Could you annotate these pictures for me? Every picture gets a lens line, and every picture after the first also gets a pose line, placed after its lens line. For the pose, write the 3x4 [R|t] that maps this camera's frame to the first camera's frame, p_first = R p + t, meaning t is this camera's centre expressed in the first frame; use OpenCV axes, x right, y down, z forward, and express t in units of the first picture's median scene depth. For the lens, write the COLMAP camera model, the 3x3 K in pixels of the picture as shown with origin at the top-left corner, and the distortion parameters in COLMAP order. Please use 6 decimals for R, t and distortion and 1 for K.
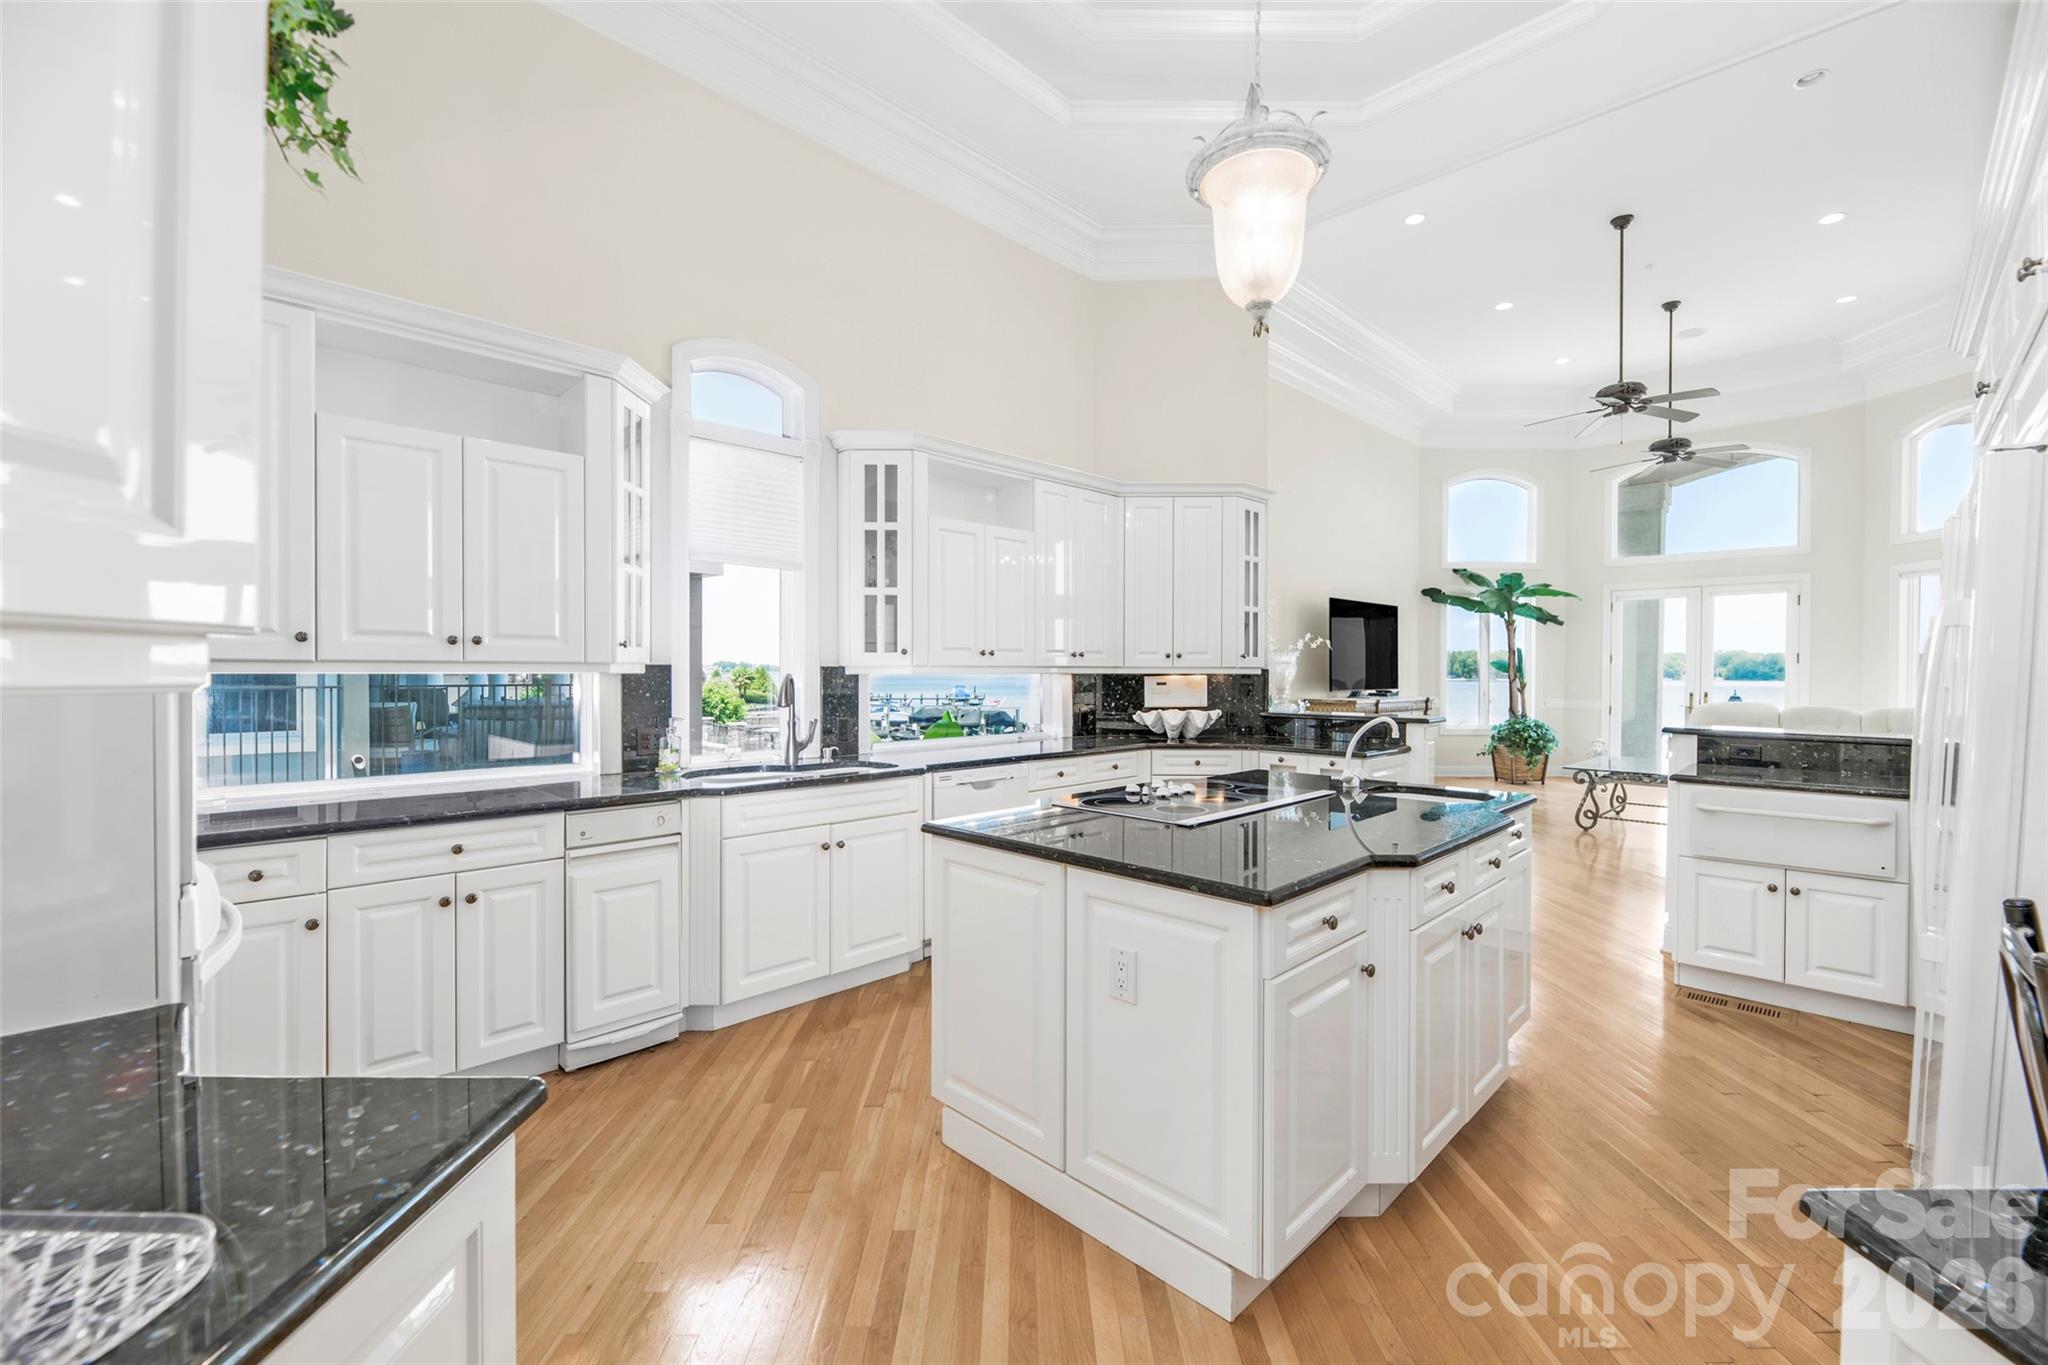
lens RADIAL K [[846.5, 0, 1029.8], [0, 846.5, 677.3], [0, 0, 1]] dist [-0.001870, 0.000155]
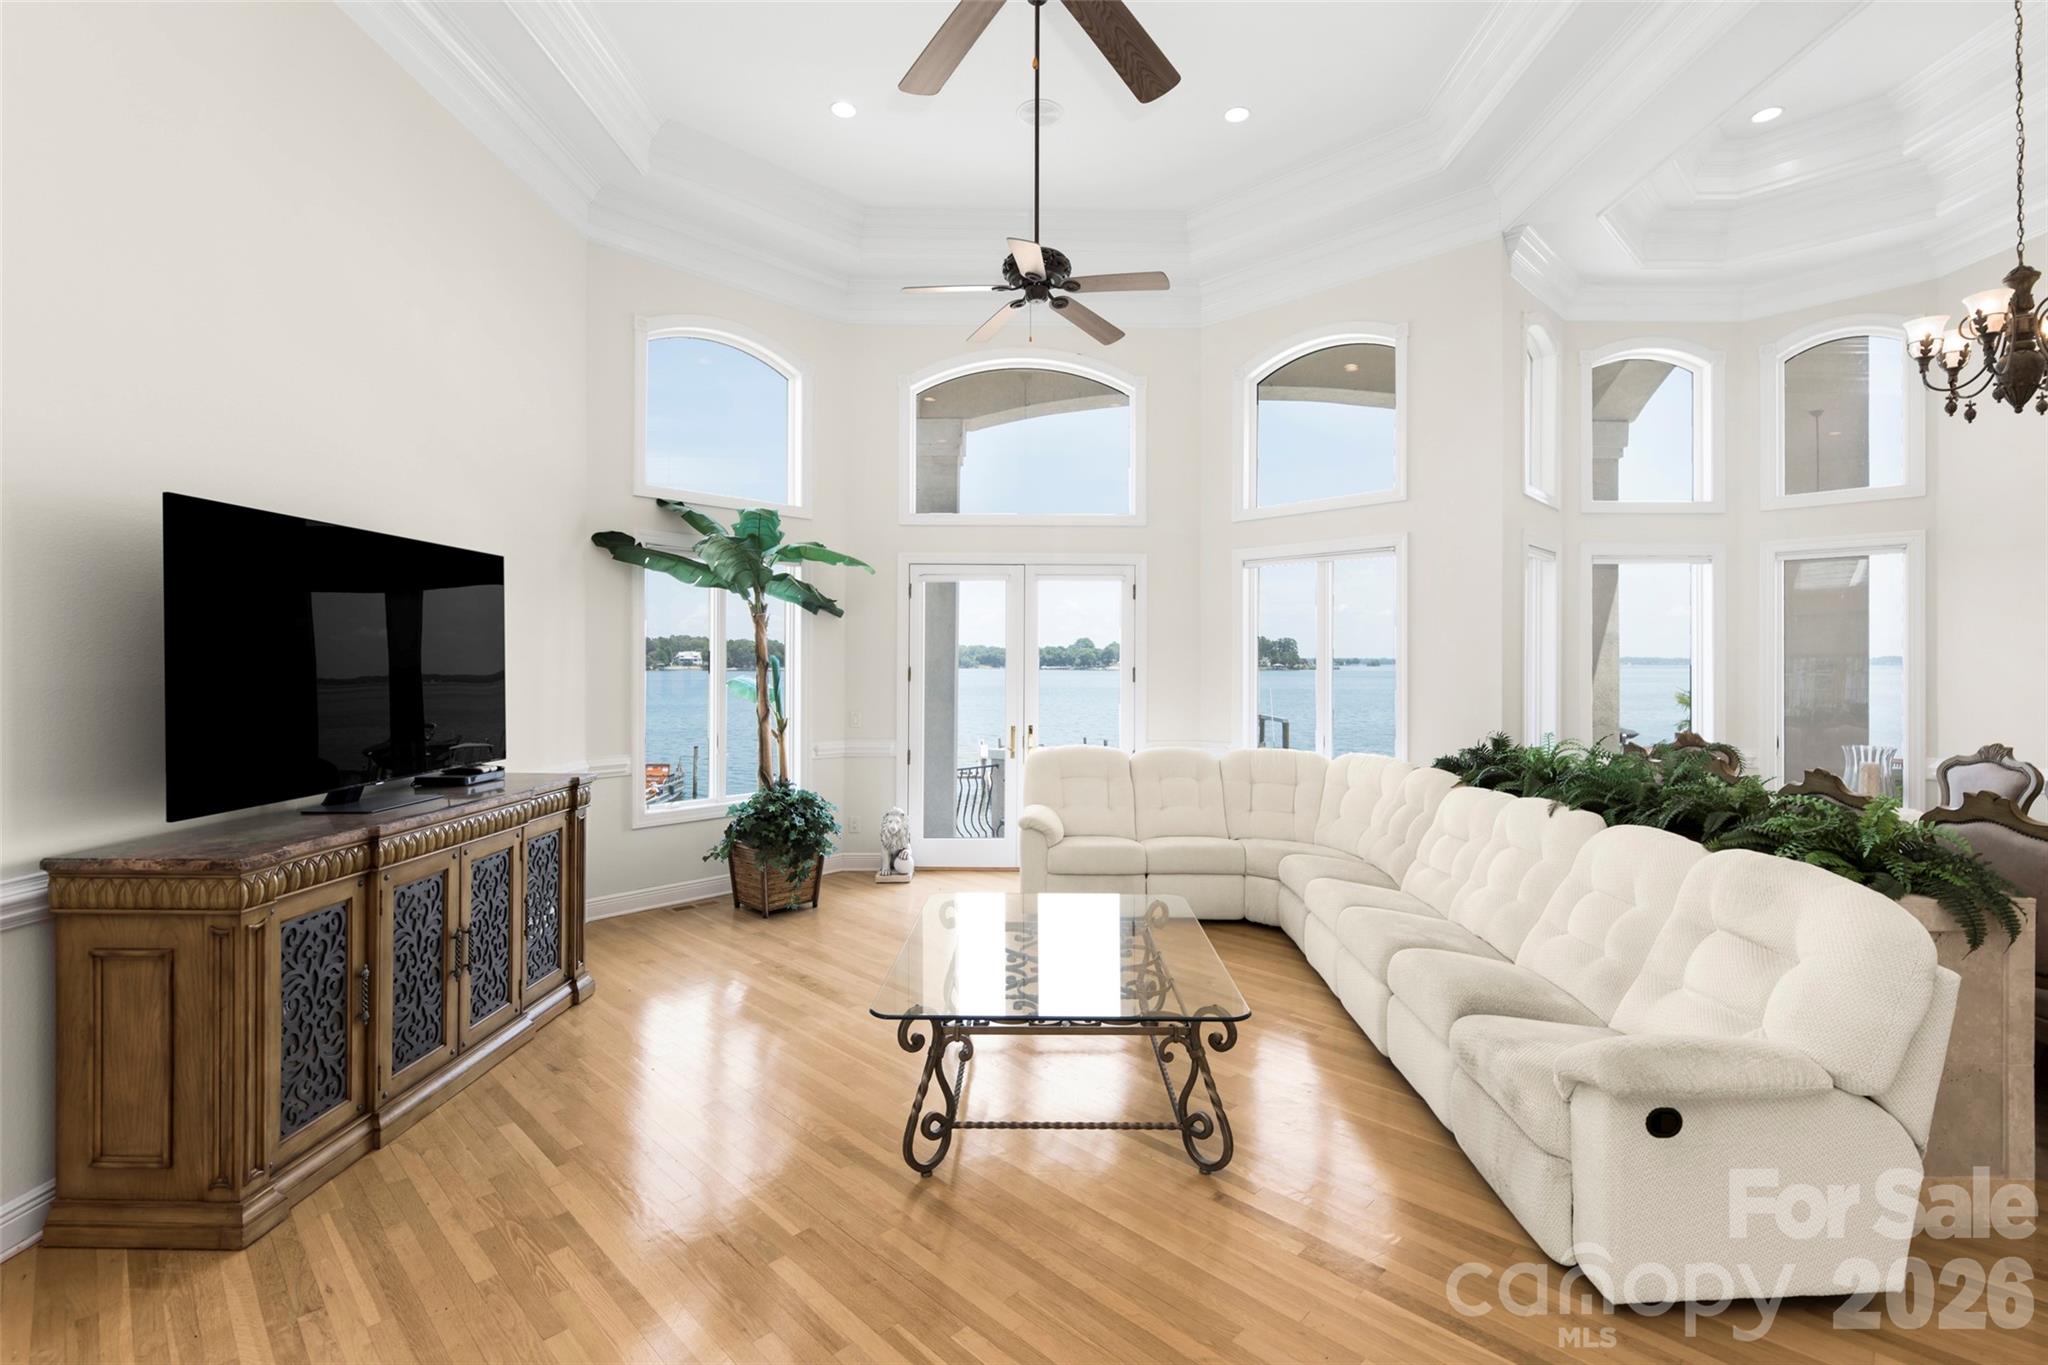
lens RADIAL K [[922.4, 0, 1033.1], [0, 922.4, 669.4], [0, 0, 1]] dist [0.001639, -0.001180]
pose [[0.706468, -0.006769, 0.707713, 0.405874], [0.005111, 0.999977, 0.004462, -0.040846], [-0.707726, 0.000465, 0.706486, 0.681274]]
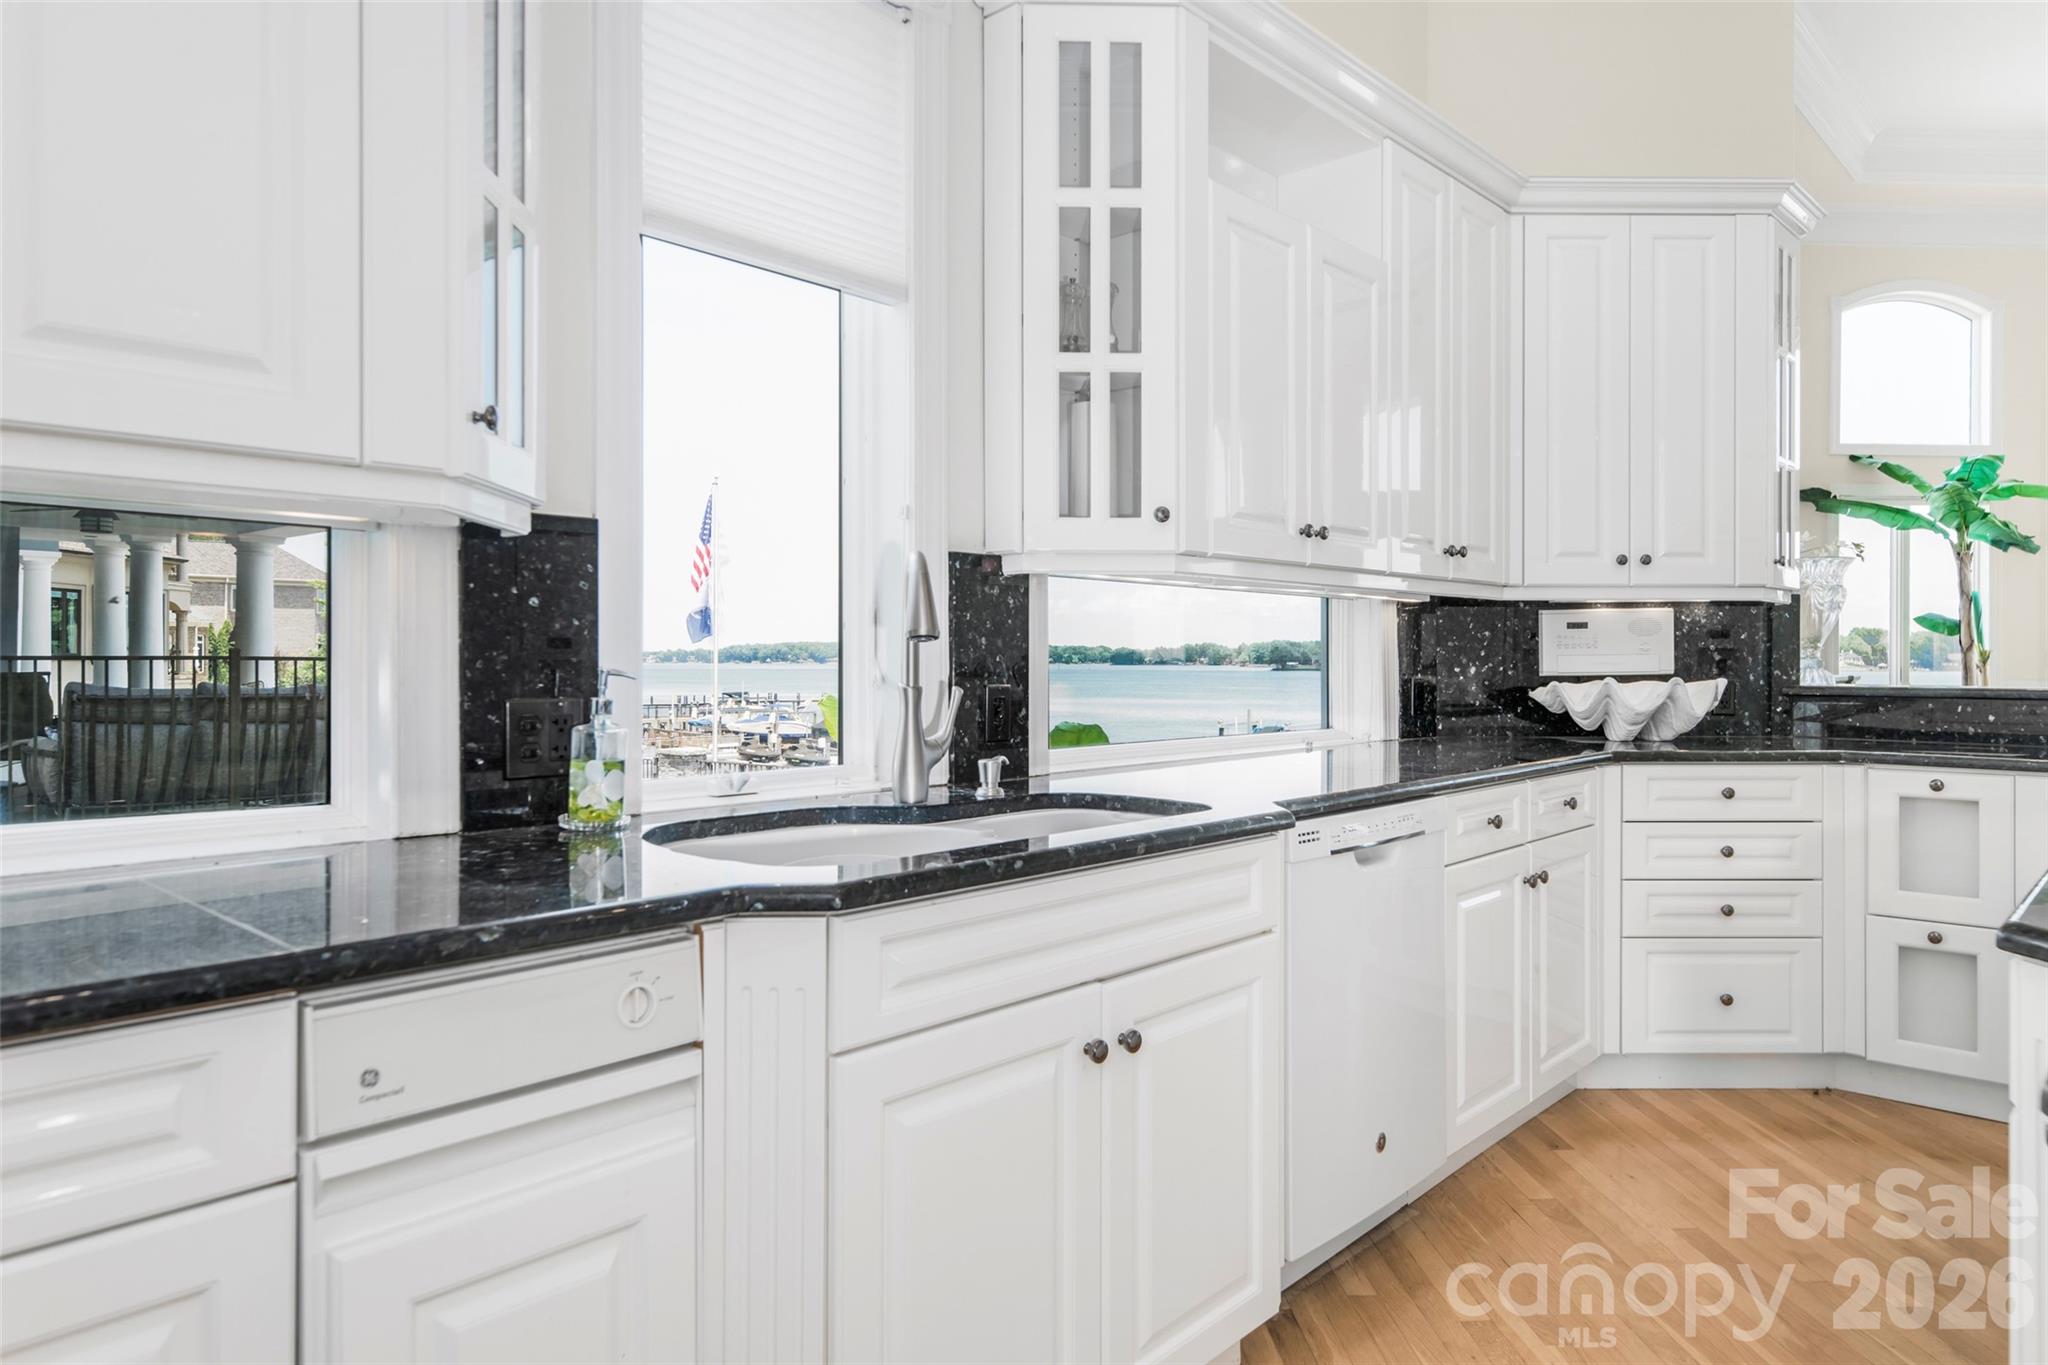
lens RADIAL K [[1244.5, 0, 1016.5], [0, 1244.5, 671.1], [0, 0, 1]] dist [0.005805, 0.002059]
pose [[0.999143, -0.002107, 0.041340, -0.152554], [0.002140, 0.999997, -0.000770, 0.027166], [-0.041339, 0.000858, 0.999145, 0.269540]]
